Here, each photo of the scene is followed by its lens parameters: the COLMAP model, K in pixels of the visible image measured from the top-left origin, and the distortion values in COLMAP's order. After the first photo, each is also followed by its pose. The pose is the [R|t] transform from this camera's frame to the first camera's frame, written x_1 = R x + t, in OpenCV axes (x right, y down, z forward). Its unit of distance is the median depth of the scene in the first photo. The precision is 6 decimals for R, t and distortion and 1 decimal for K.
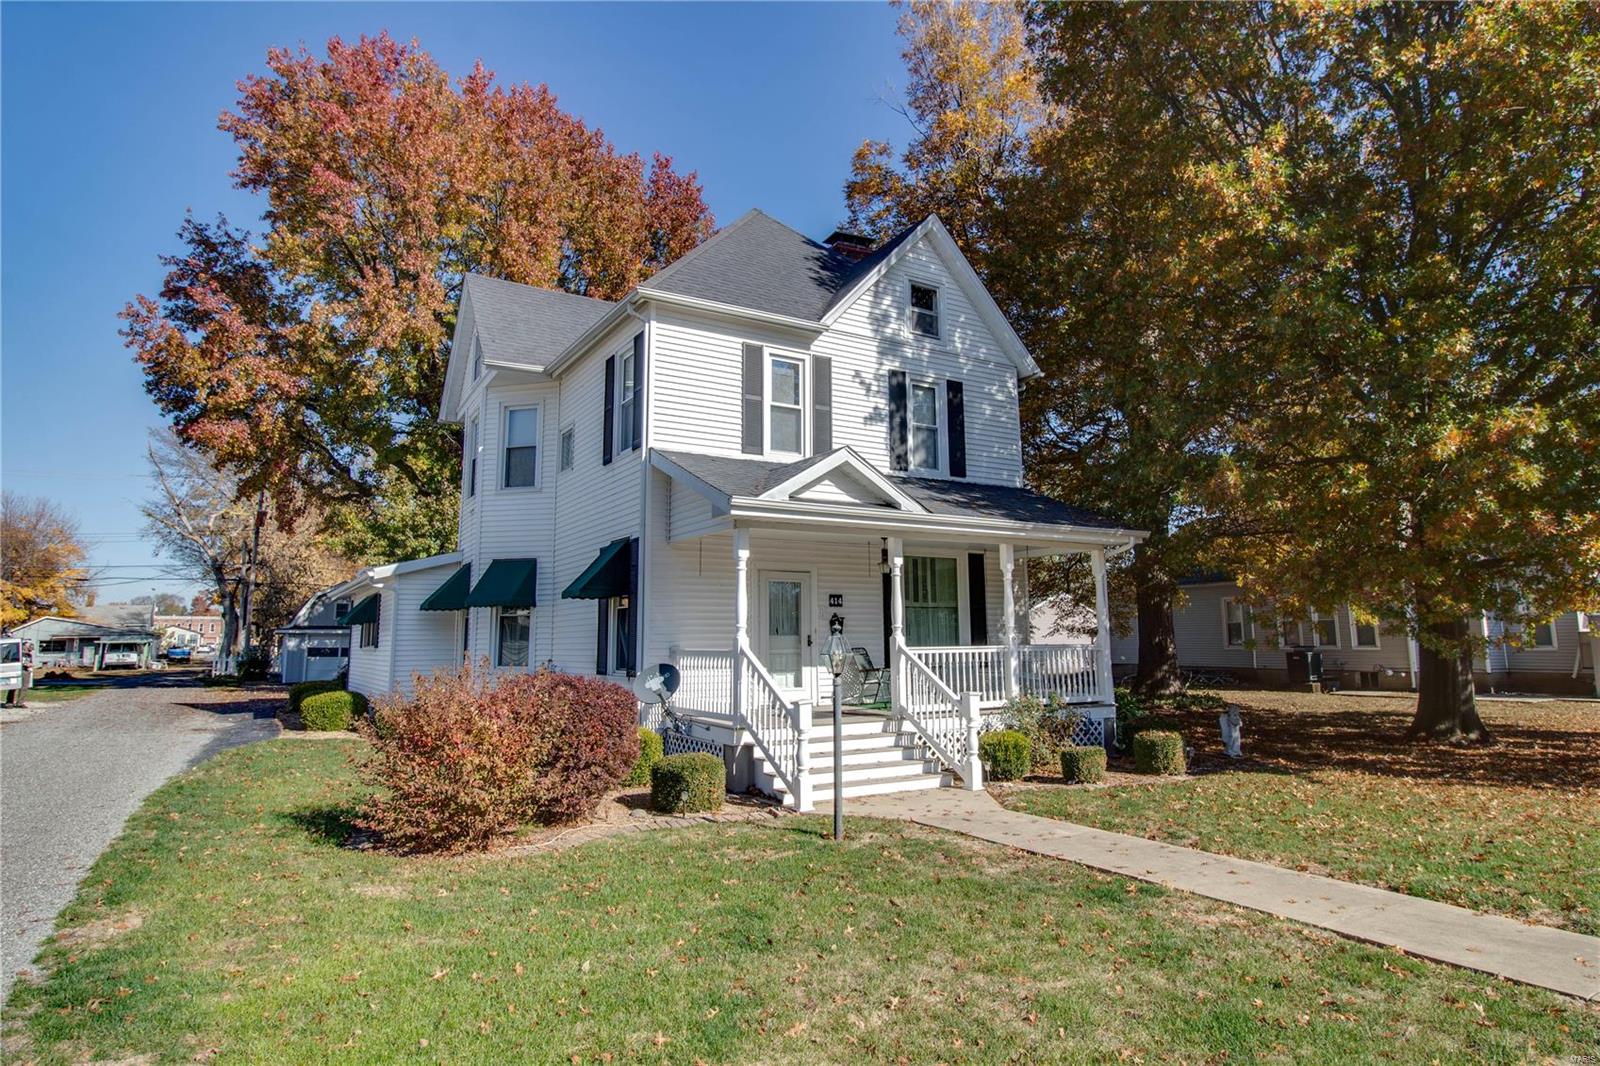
lens RADIAL K [[899.6, 0, 796.6], [0, 899.6, 525.6], [0, 0, 1]] dist [0.005356, -0.000159]
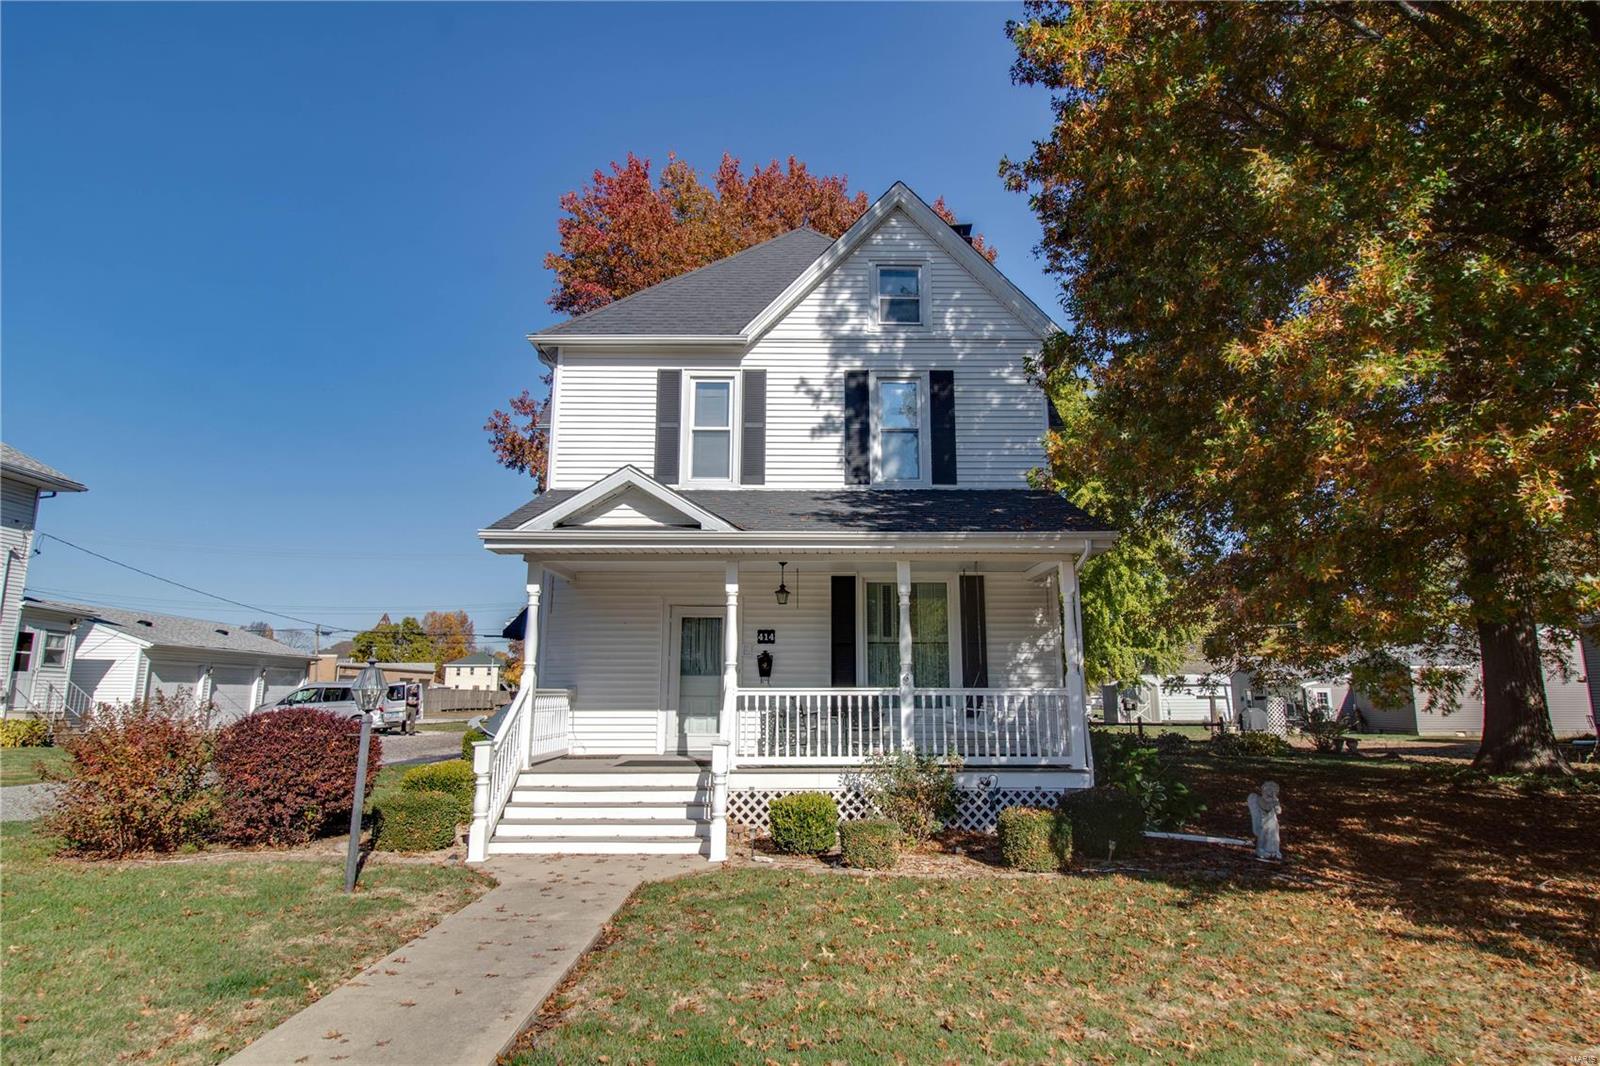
lens RADIAL K [[899.6, 0, 803.8], [0, 899.6, 533.2], [0, 0, 1]] dist [0.005356, -0.000159]
pose [[0.862560, -0.079861, -0.499612, 0.500152], [0.057350, 0.996533, -0.060278, 0.034733], [0.502694, 0.023341, 0.864149, 0.229223]]
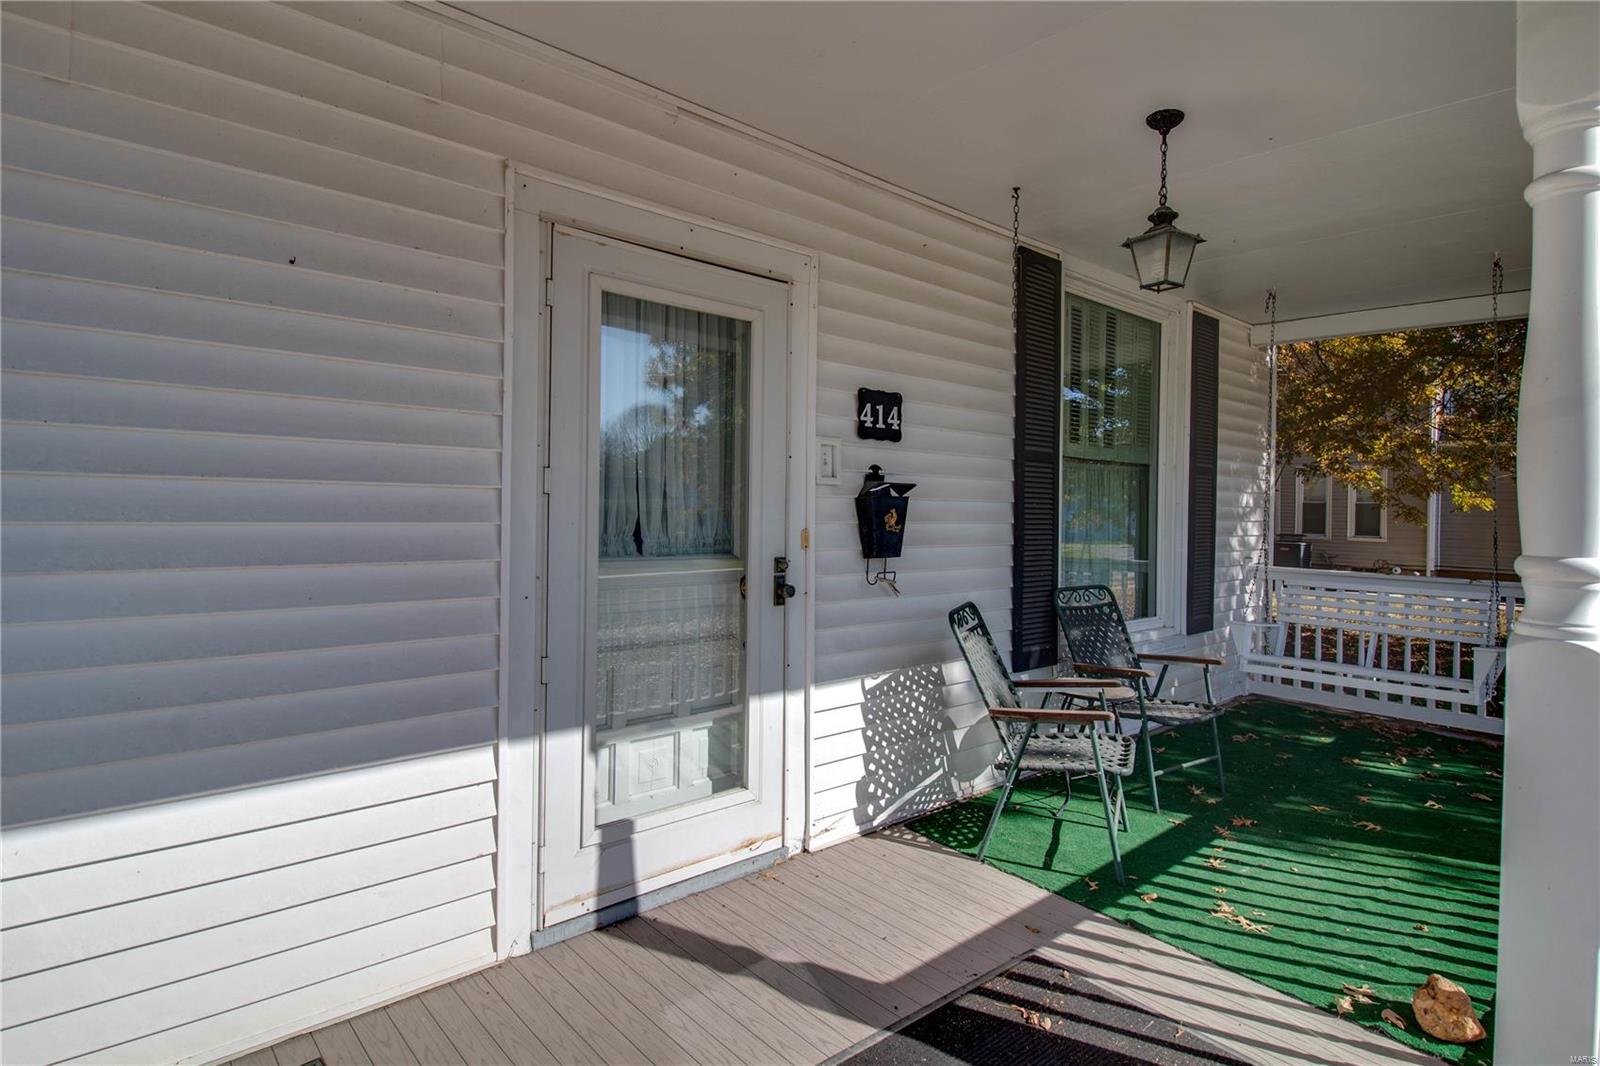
lens RADIAL K [[825.6, 0, 807.5], [0, 825.6, 525.8], [0, 0, 1]] dist [-0.000061, 0.000003]
pose [[0.982509, 0.018518, 0.185294, -0.016740], [-0.046373, 0.988027, 0.147148, 0.075982], [-0.180350, -0.153167, 0.971604, 0.732033]]
